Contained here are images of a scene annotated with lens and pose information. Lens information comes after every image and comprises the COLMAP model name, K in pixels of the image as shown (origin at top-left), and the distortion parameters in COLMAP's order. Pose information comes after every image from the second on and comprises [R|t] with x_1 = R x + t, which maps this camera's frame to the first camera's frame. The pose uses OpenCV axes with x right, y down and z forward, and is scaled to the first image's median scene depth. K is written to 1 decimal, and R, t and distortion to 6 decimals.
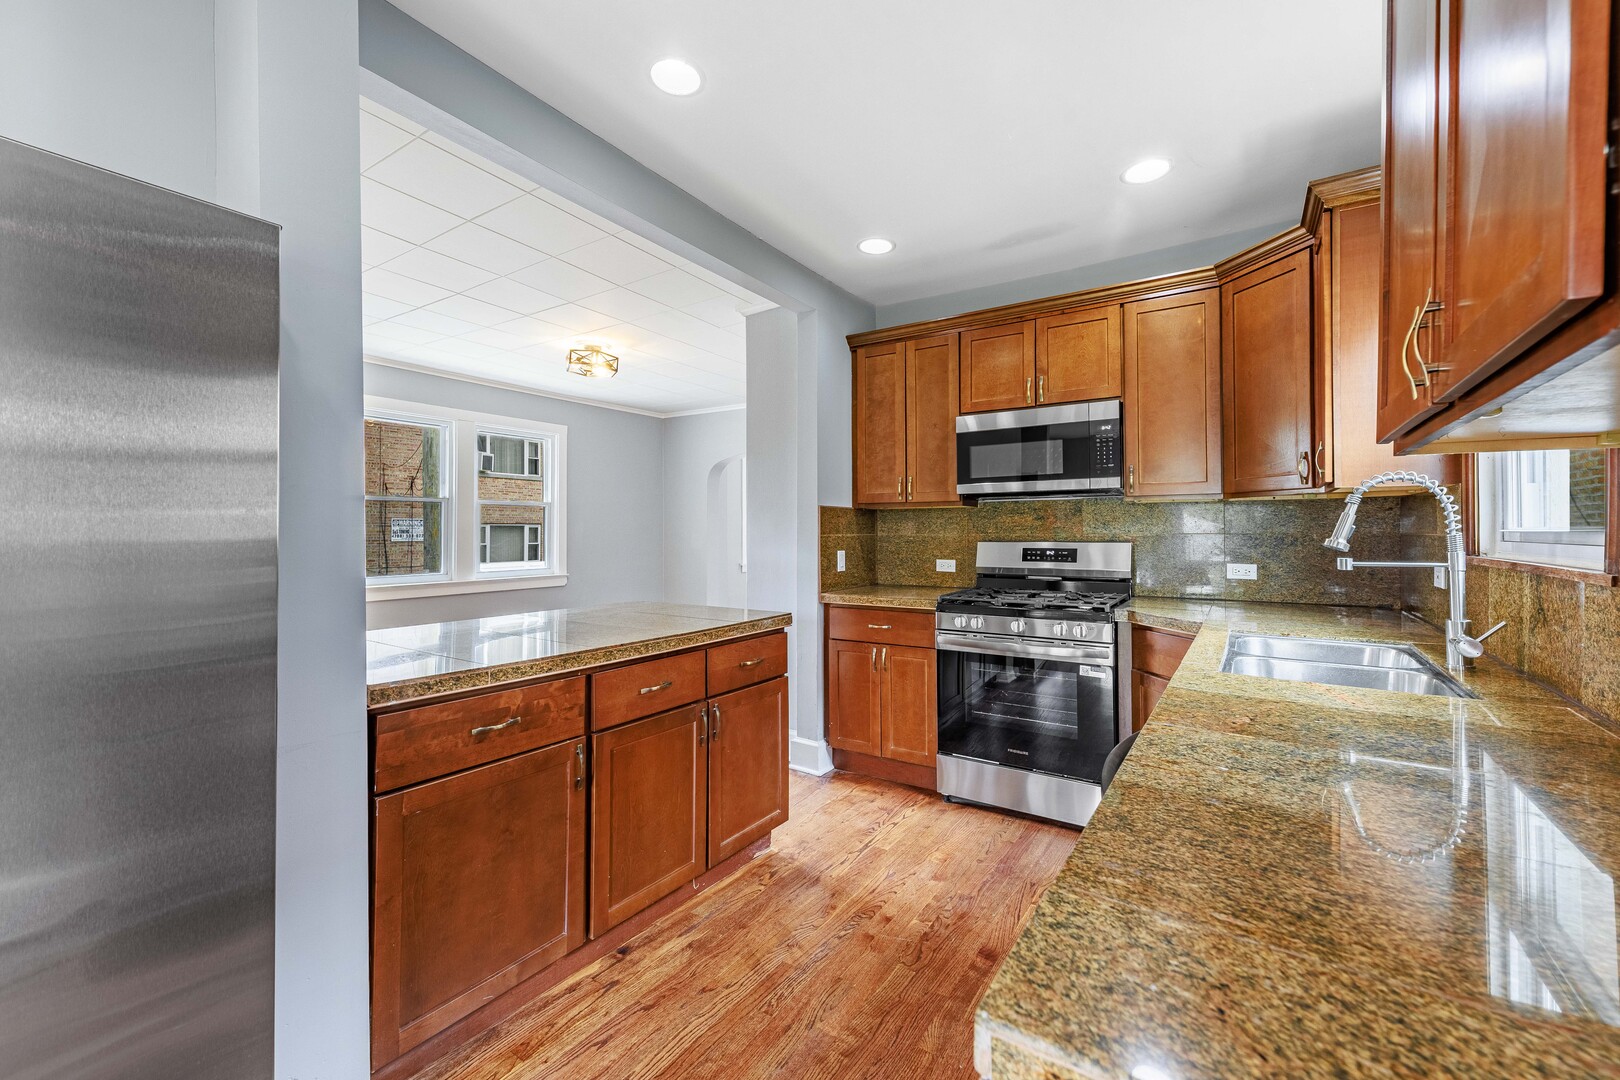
lens RADIAL K [[655.1, 0, 846.5], [0, 655.1, 540.0], [0, 0, 1]] dist [0.006839, -0.001643]
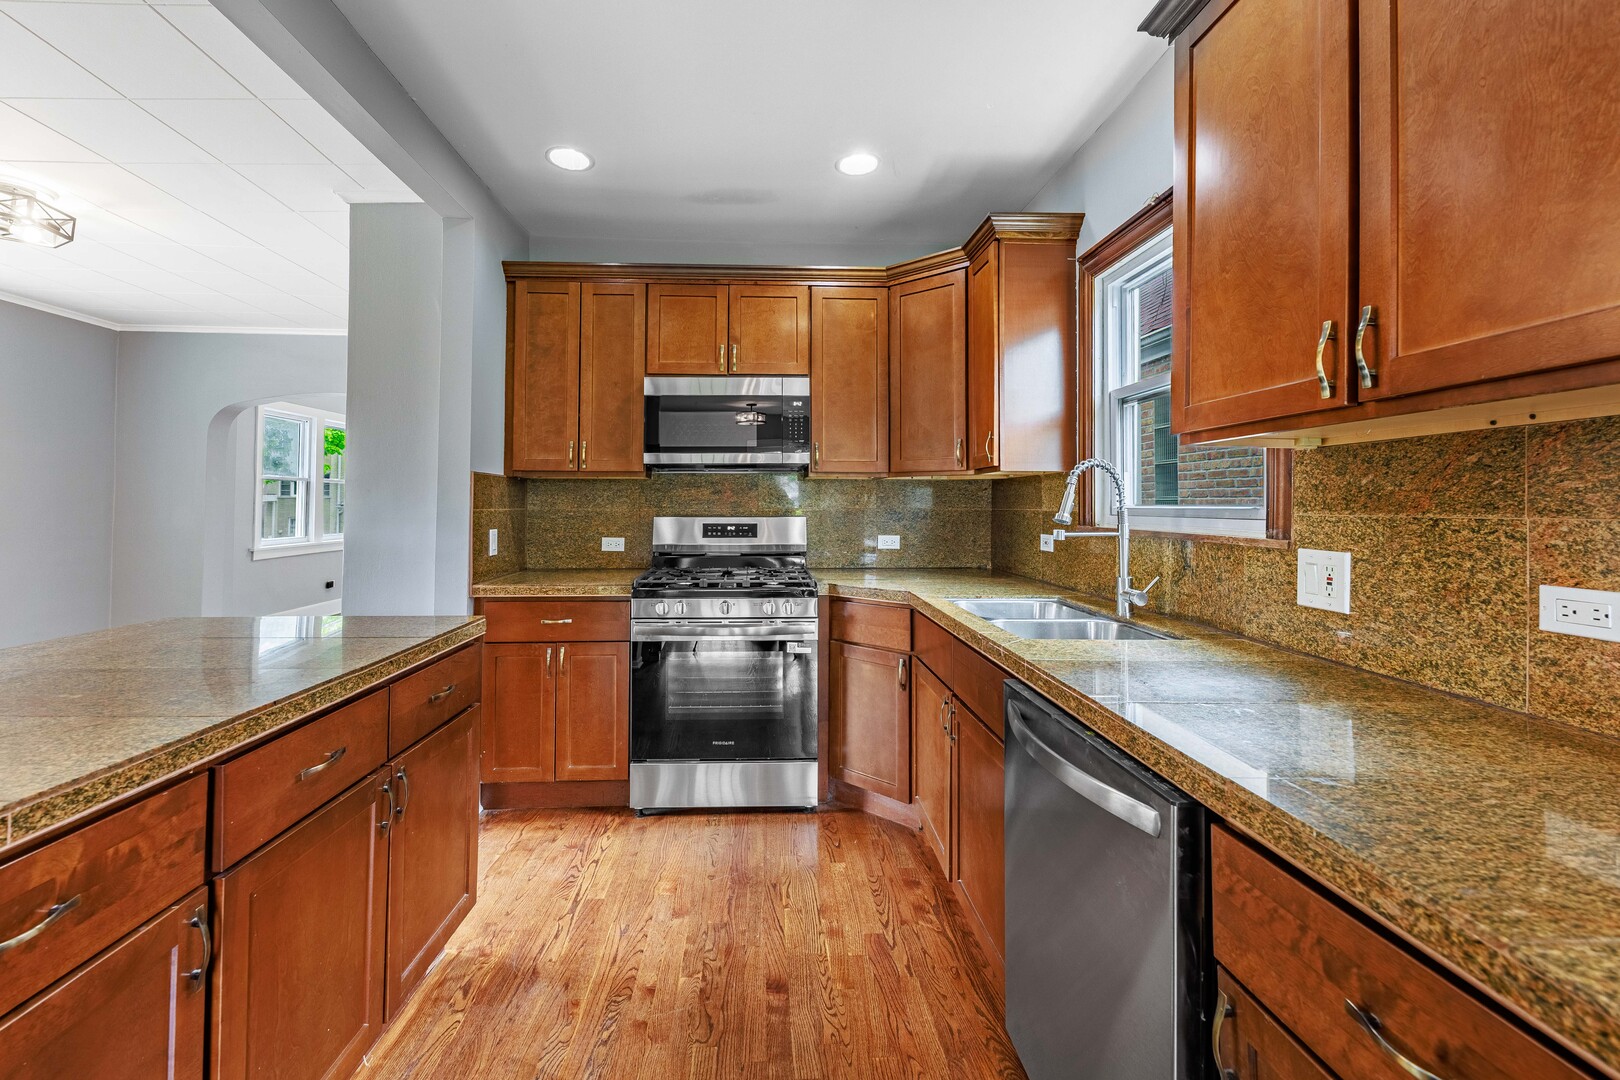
lens RADIAL K [[655.1, 0, 771.2], [0, 655.1, 499.5], [0, 0, 1]] dist [0.006839, -0.001643]
pose [[0.829025, 0.008397, 0.559148, -0.210584], [0.003107, 0.999803, -0.019622, -0.003976], [-0.559202, 0.018005, 0.828836, 0.189648]]
